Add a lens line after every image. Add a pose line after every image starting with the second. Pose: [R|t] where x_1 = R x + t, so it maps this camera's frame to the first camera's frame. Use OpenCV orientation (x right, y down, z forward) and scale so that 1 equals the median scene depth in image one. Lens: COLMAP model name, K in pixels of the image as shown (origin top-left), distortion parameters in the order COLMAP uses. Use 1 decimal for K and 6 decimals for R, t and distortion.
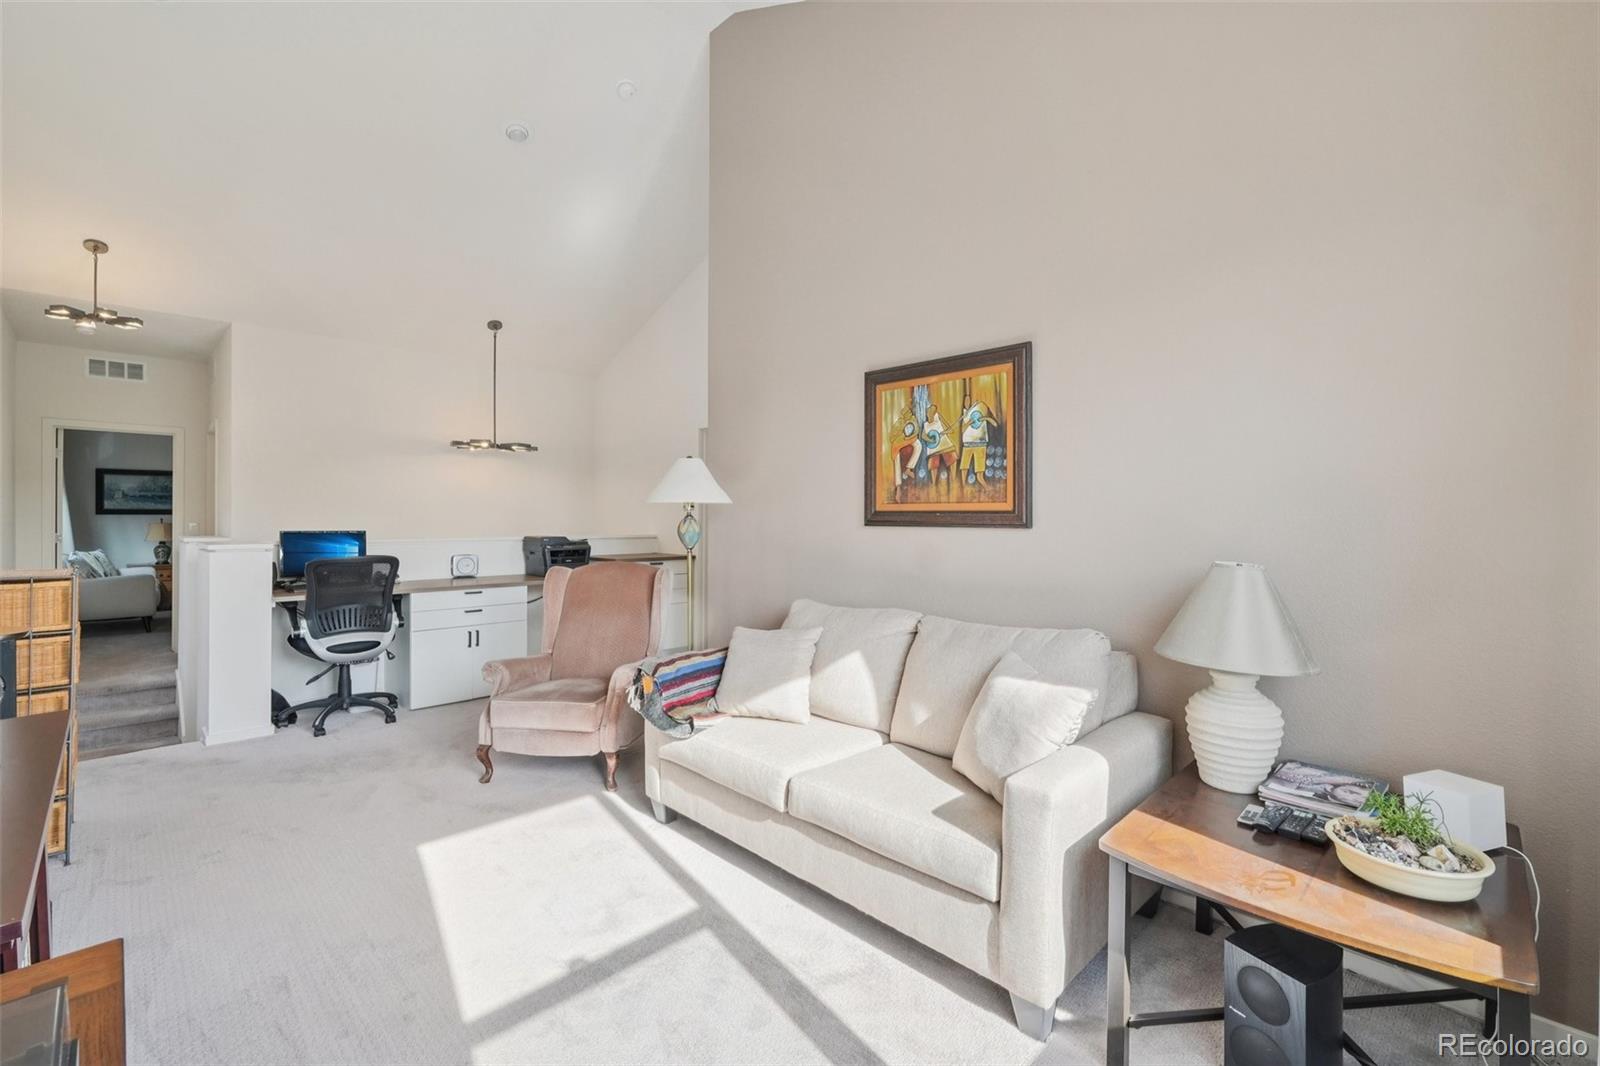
lens RADIAL K [[690.8, 0, 816.6], [0, 690.8, 519.2], [0, 0, 1]] dist [-0.001875, -0.000178]
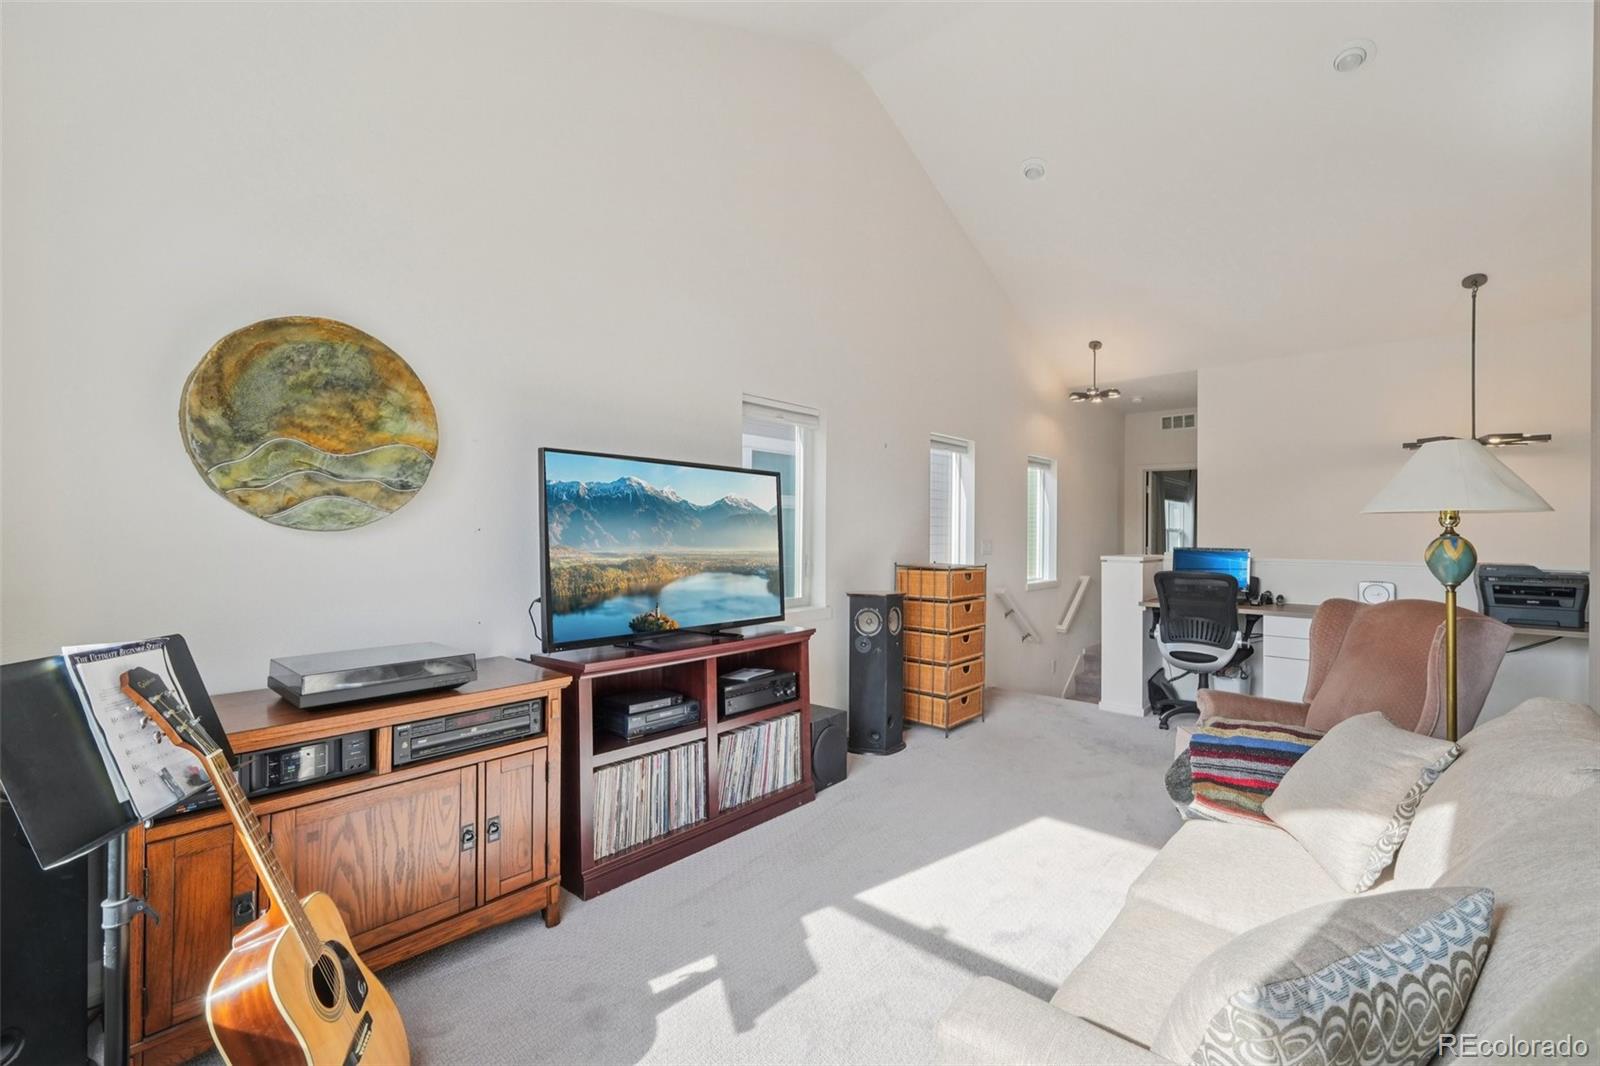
lens RADIAL K [[685.9, 0, 800.0], [0, 685.9, 533.0], [0, 0, 1]] dist [0.000440, 0.000128]
pose [[0.041676, -0.002162, -0.999129, 0.247648], [-0.006250, 0.999978, -0.002425, -0.000013], [0.999112, 0.006346, 0.041662, 0.235054]]
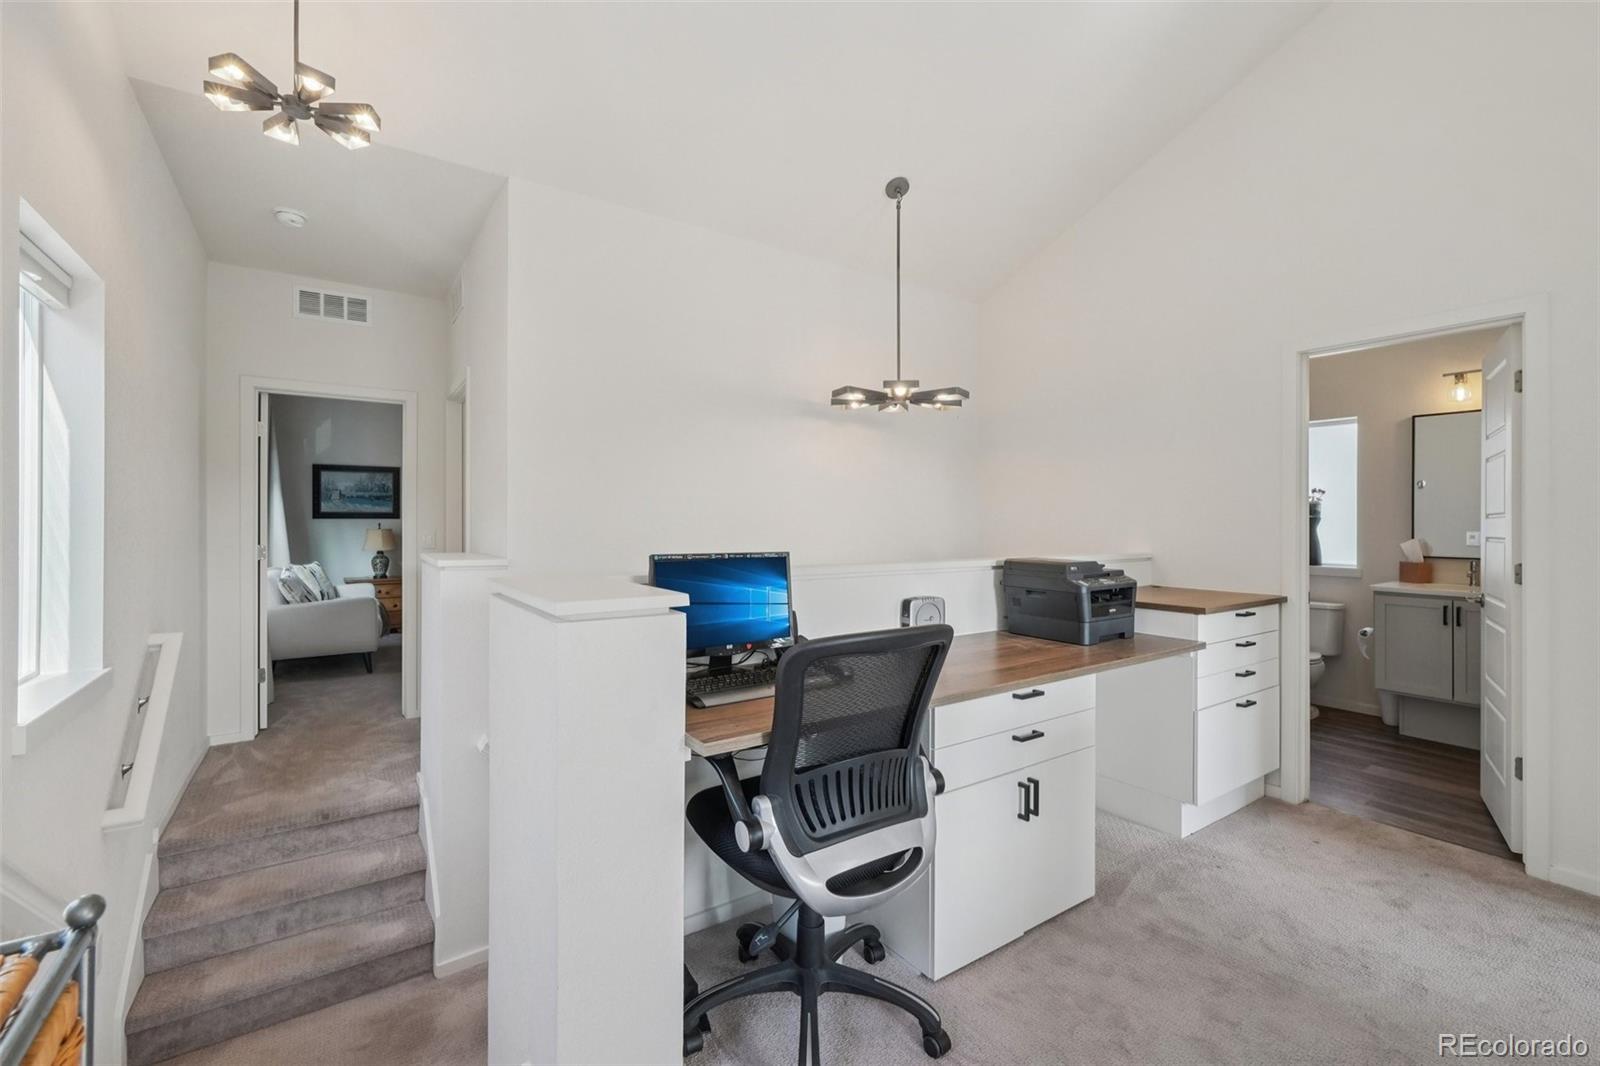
lens RADIAL K [[679.9, 0, 801.4], [0, 679.9, 525.8], [0, 0, 1]] dist [-0.007779, -0.000139]
pose [[0.982301, 0.001618, -0.187304, -0.434719], [-0.000957, 0.999993, 0.003620, -0.002184], [0.187308, -0.003376, 0.982295, 0.427436]]
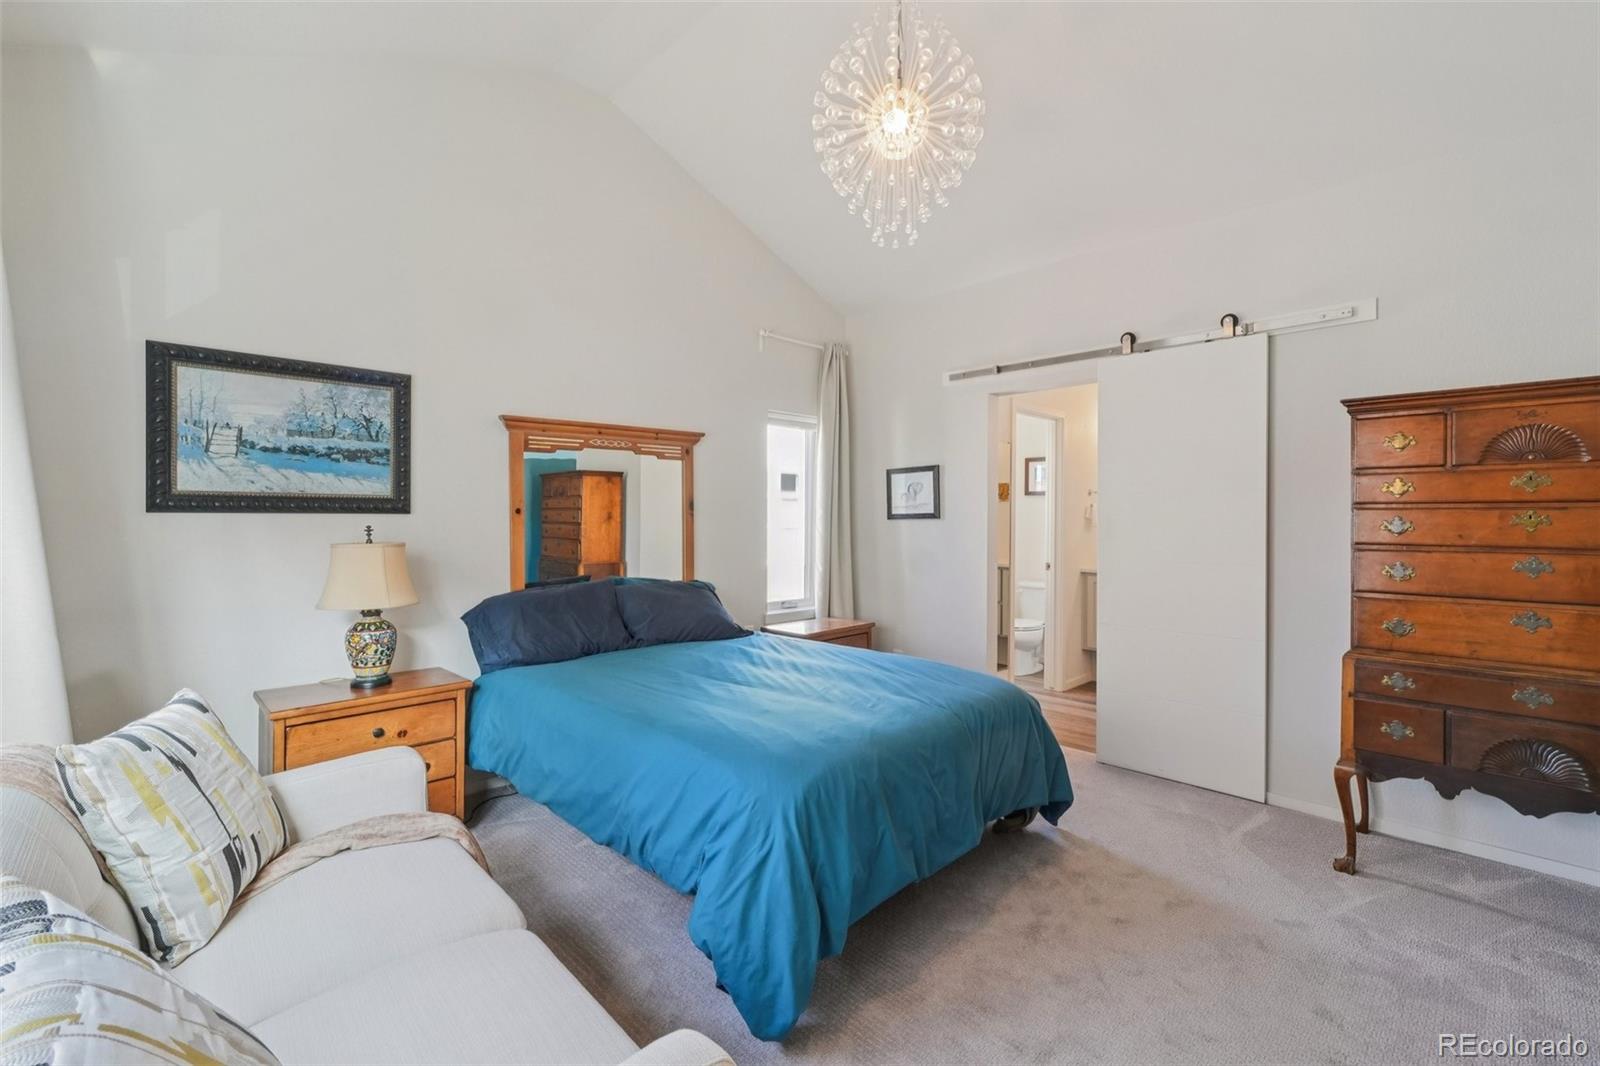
lens RADIAL K [[687.8, 0, 807.6], [0, 687.8, 525.4], [0, 0, 1]] dist [-0.001910, 0.000027]
pose [[0.999296, 0.001423, -0.037488, -1.120551], [-0.001129, 0.999969, 0.007856, -0.005459], [0.037498, -0.007808, 0.999266, 1.068481]]
